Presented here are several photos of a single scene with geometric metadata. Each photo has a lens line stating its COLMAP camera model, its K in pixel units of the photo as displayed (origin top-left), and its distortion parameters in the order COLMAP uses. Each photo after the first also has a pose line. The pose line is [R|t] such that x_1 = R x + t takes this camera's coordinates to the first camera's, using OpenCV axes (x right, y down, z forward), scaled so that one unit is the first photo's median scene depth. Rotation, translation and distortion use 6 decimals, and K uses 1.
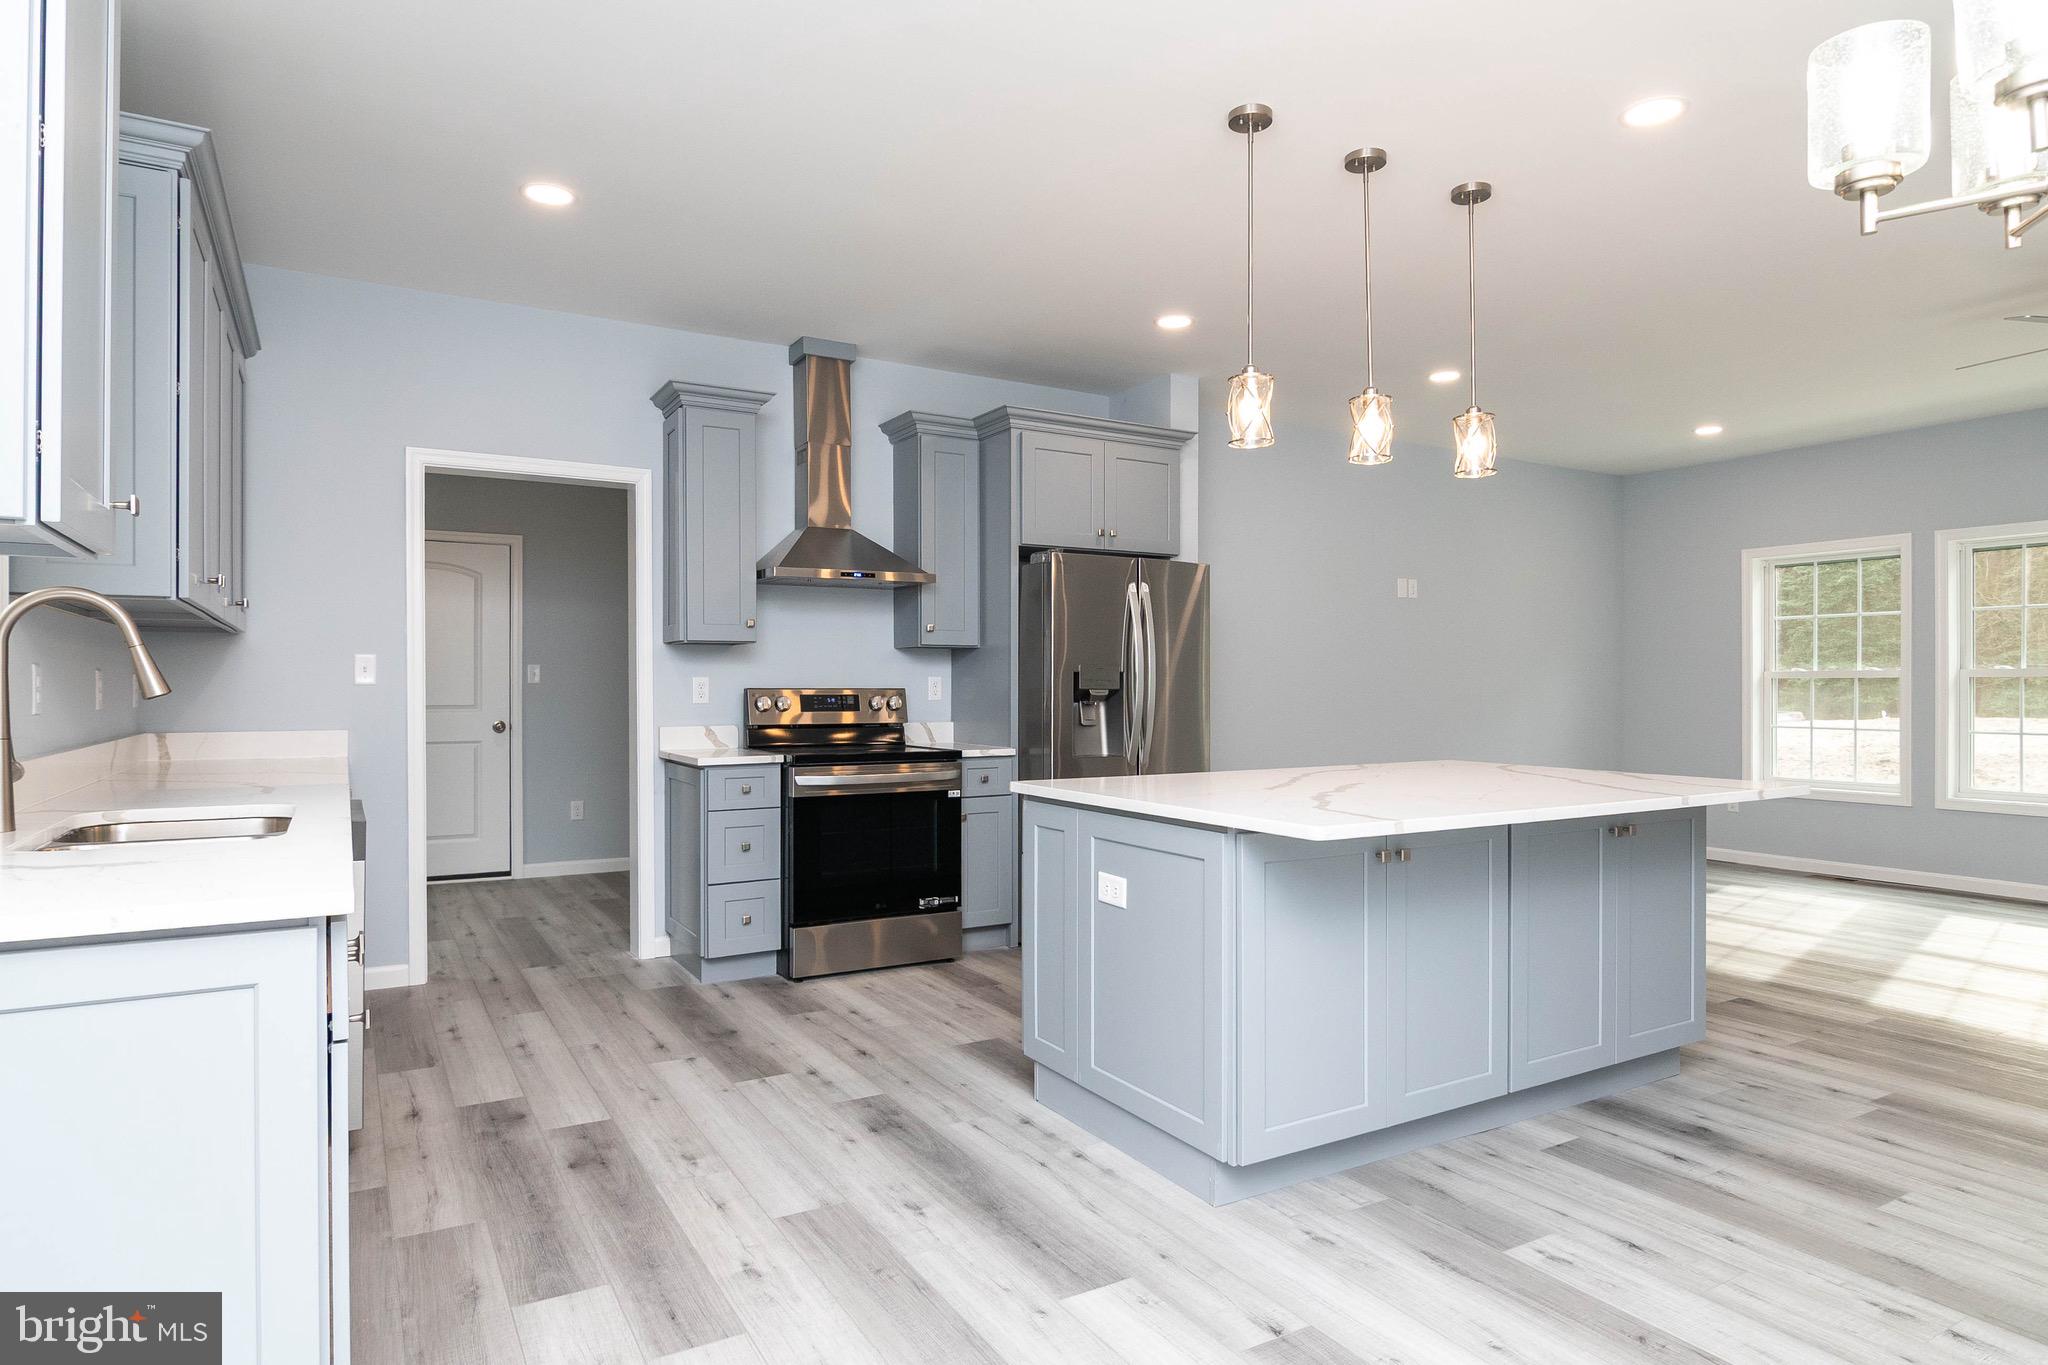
lens RADIAL K [[1173.5, 0, 1030.8], [0, 1173.5, 693.5], [0, 0, 1]] dist [0.003566, -0.008517]
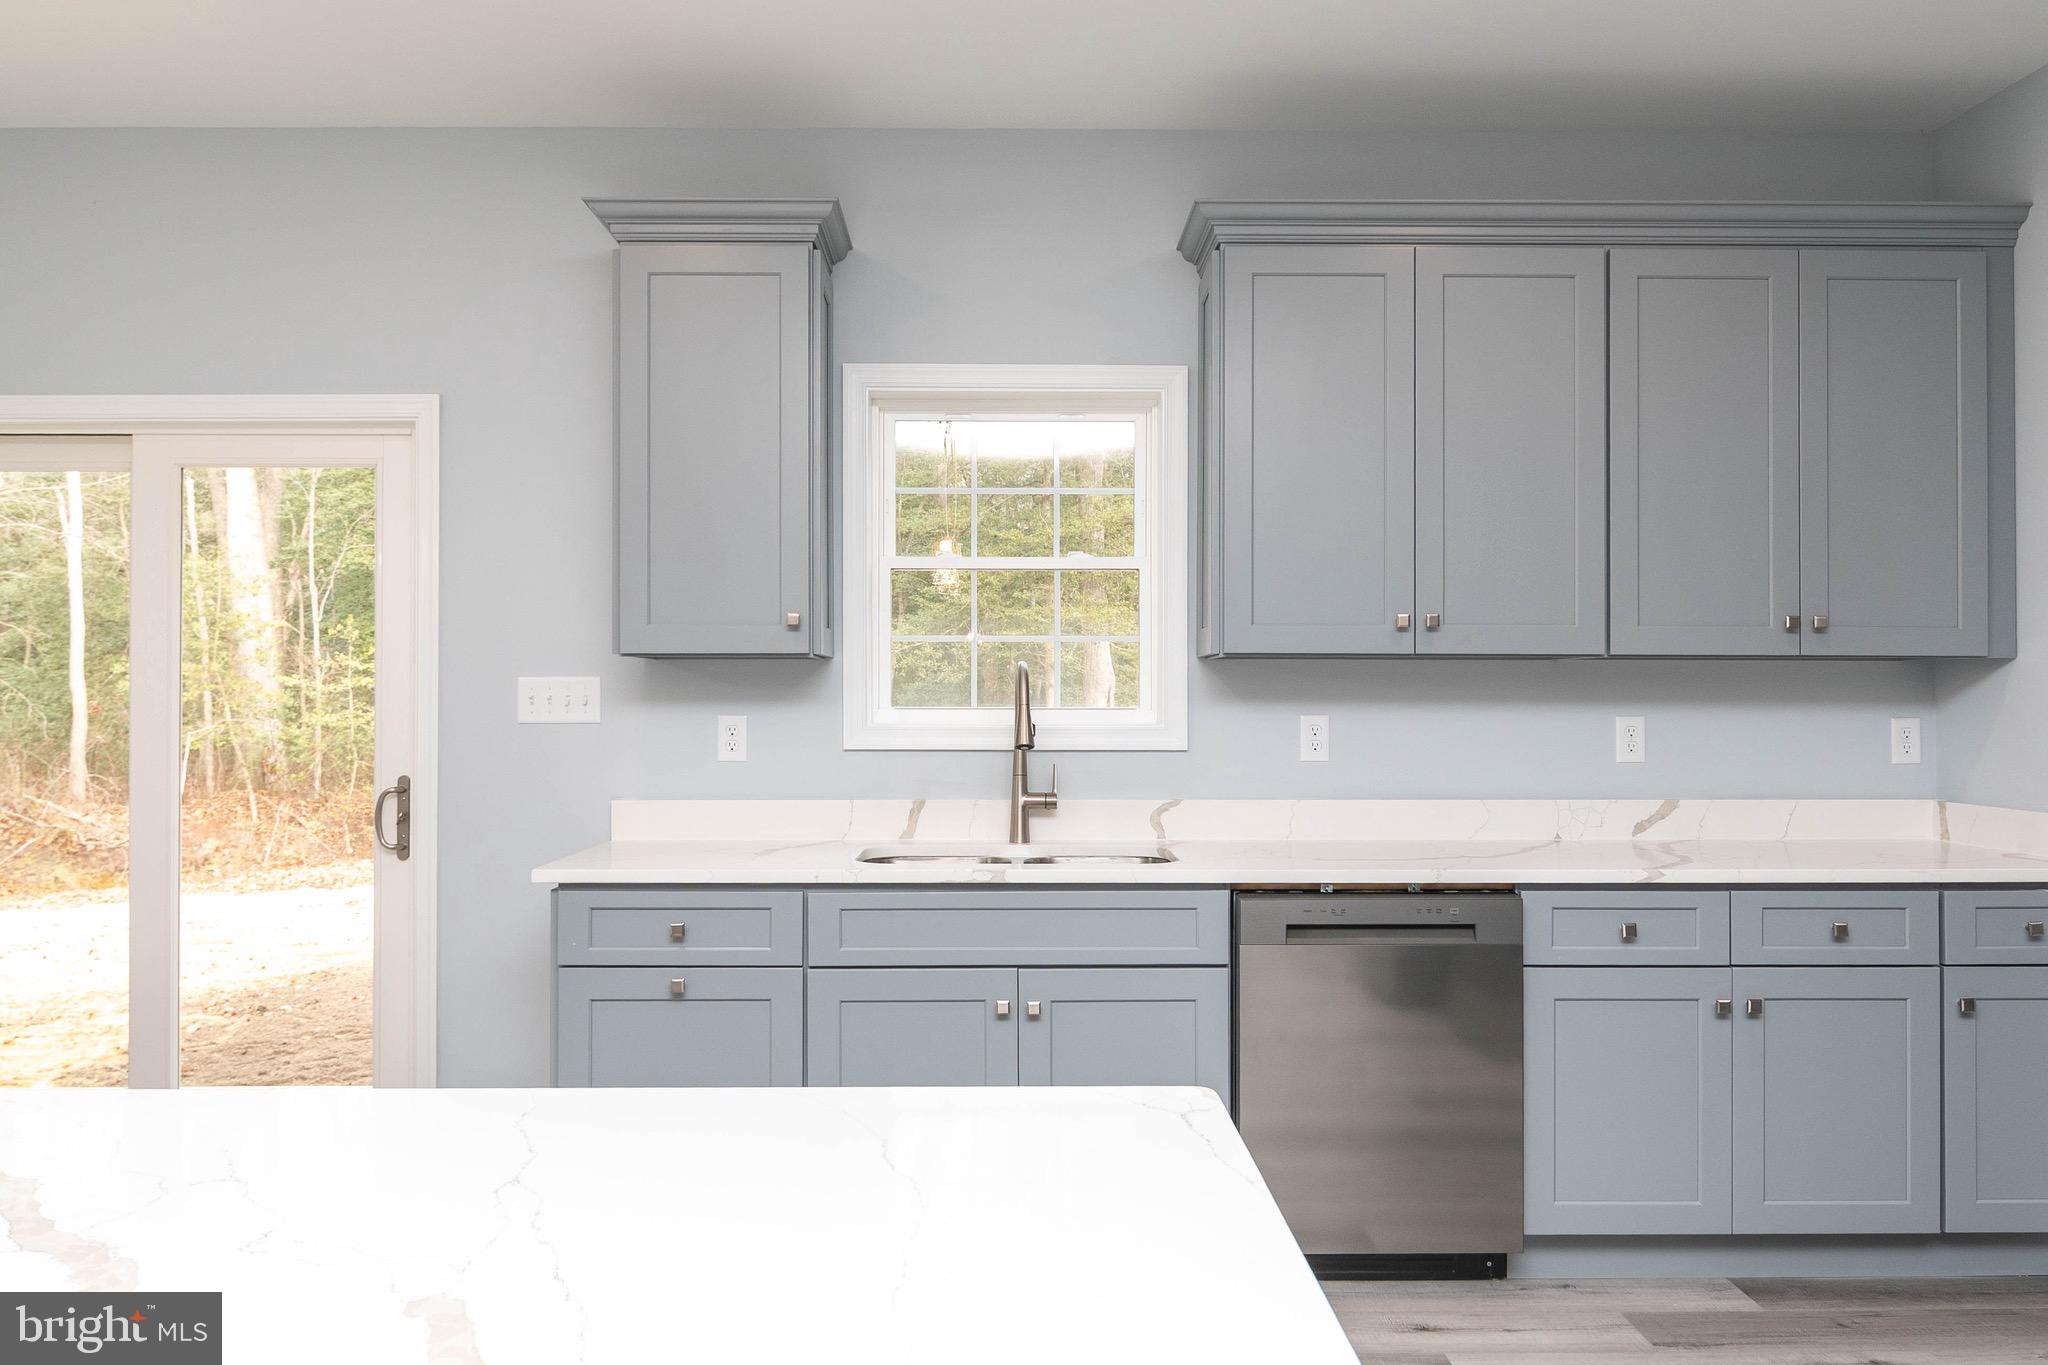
lens RADIAL K [[1432.2, 0, 1006.0], [0, 1432.2, 689.4], [0, 0, 1]] dist [0.003048, -0.014962]
pose [[-0.505104, -0.004783, -0.863045, 0.250885], [-0.005101, 0.999984, -0.002556, -0.024859], [0.863043, 0.003111, -0.505121, 0.802879]]
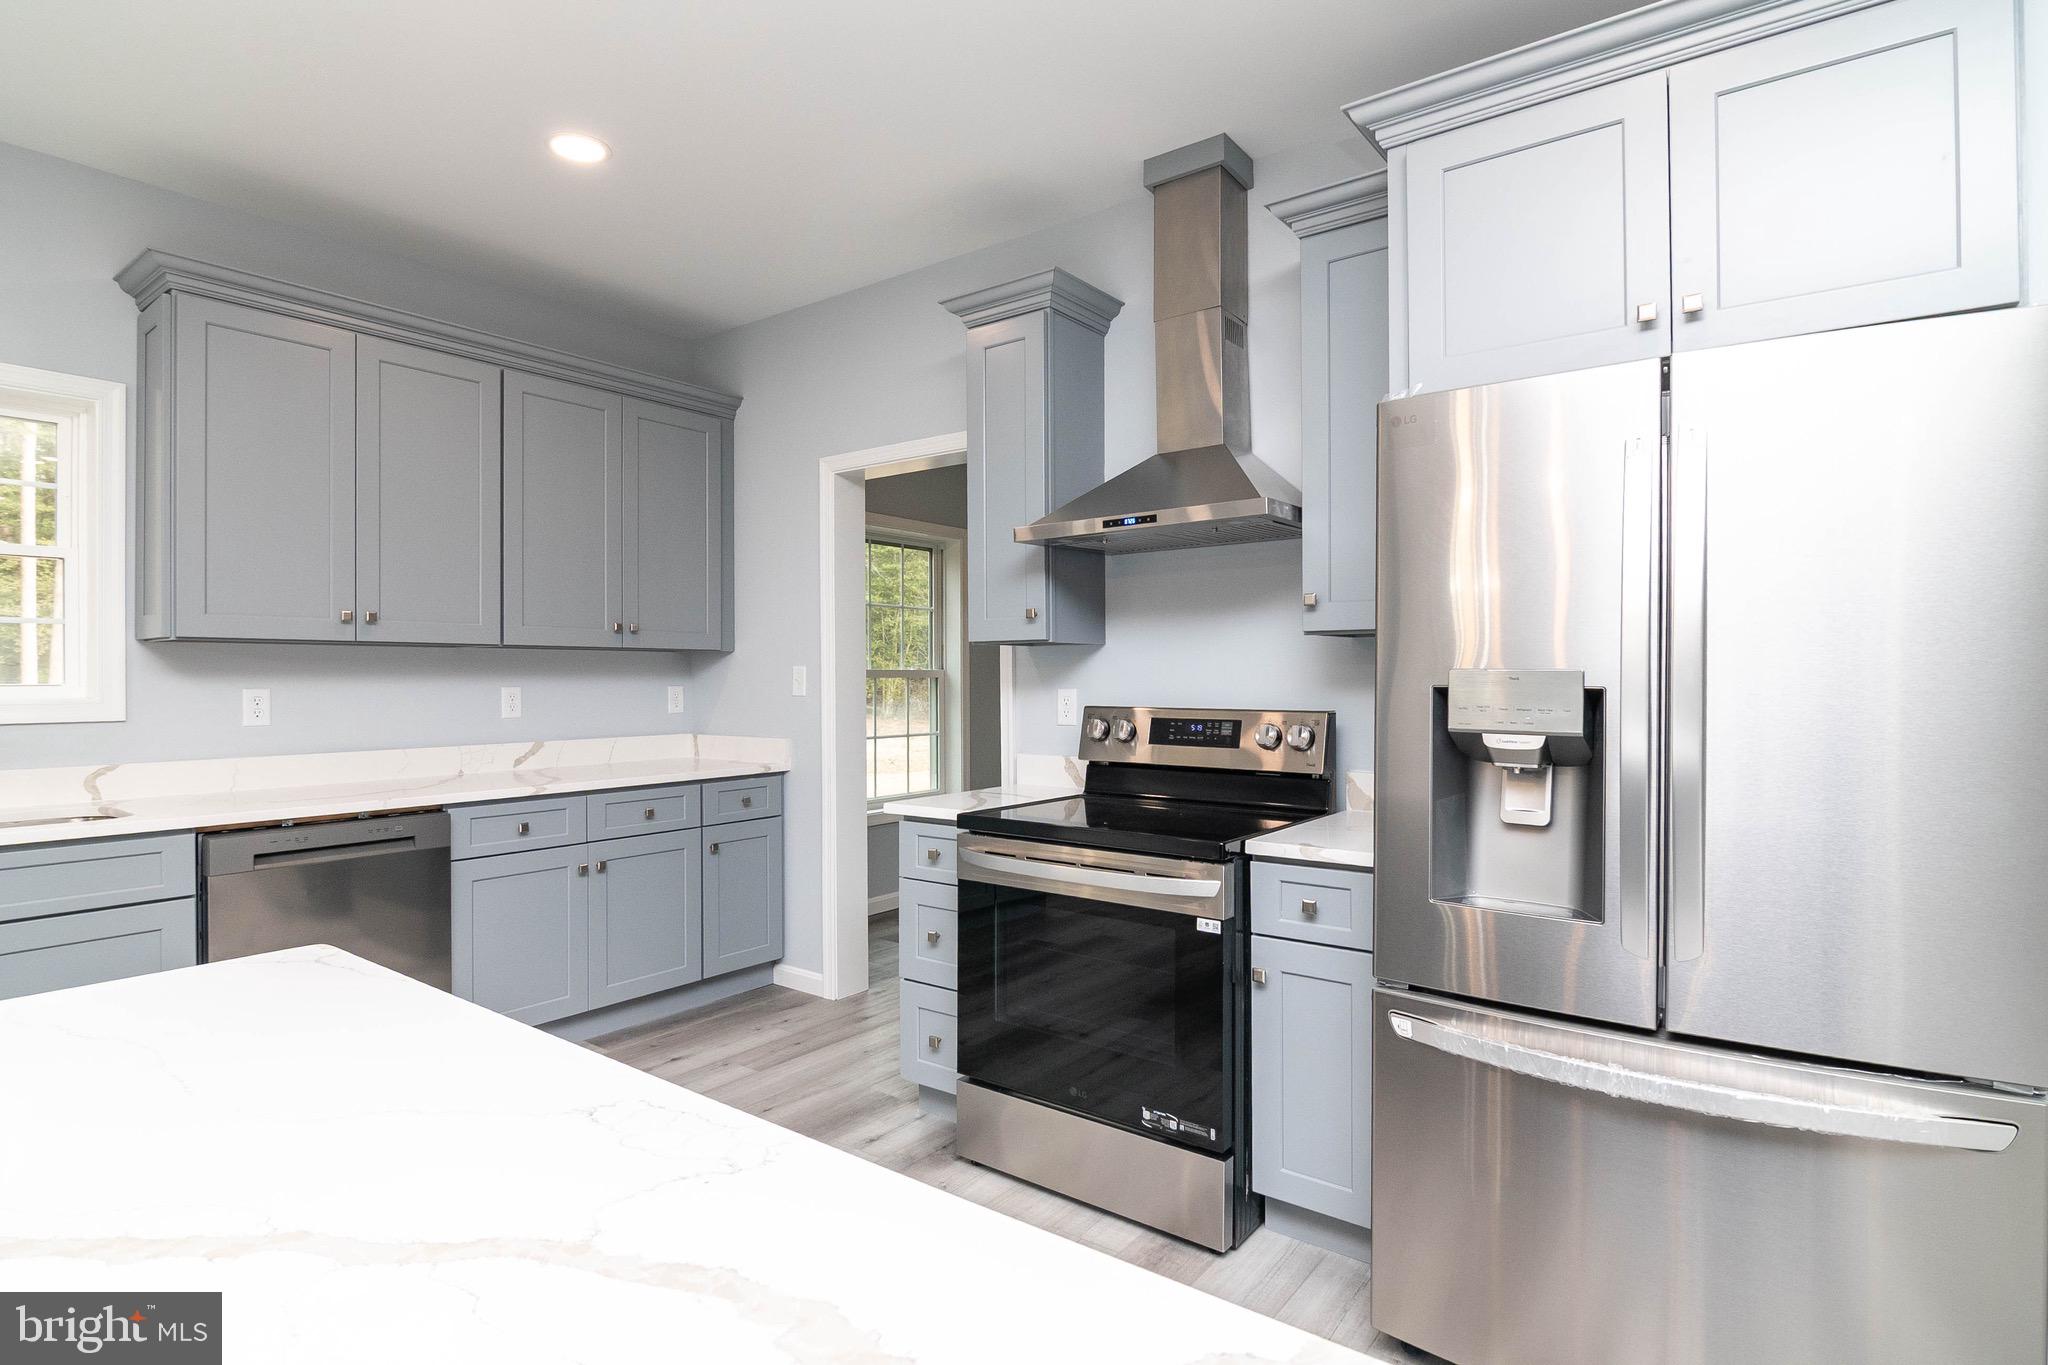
lens RADIAL K [[1022.9, 0, 1024.5], [0, 1022.9, 679.6], [0, 0, 1]] dist [-0.011943, -0.003116]
pose [[0.385110, 0.002098, -0.922868, 0.317755], [-0.002124, 0.999997, 0.001387, -0.021712], [0.922868, 0.001426, 0.385114, 0.768247]]
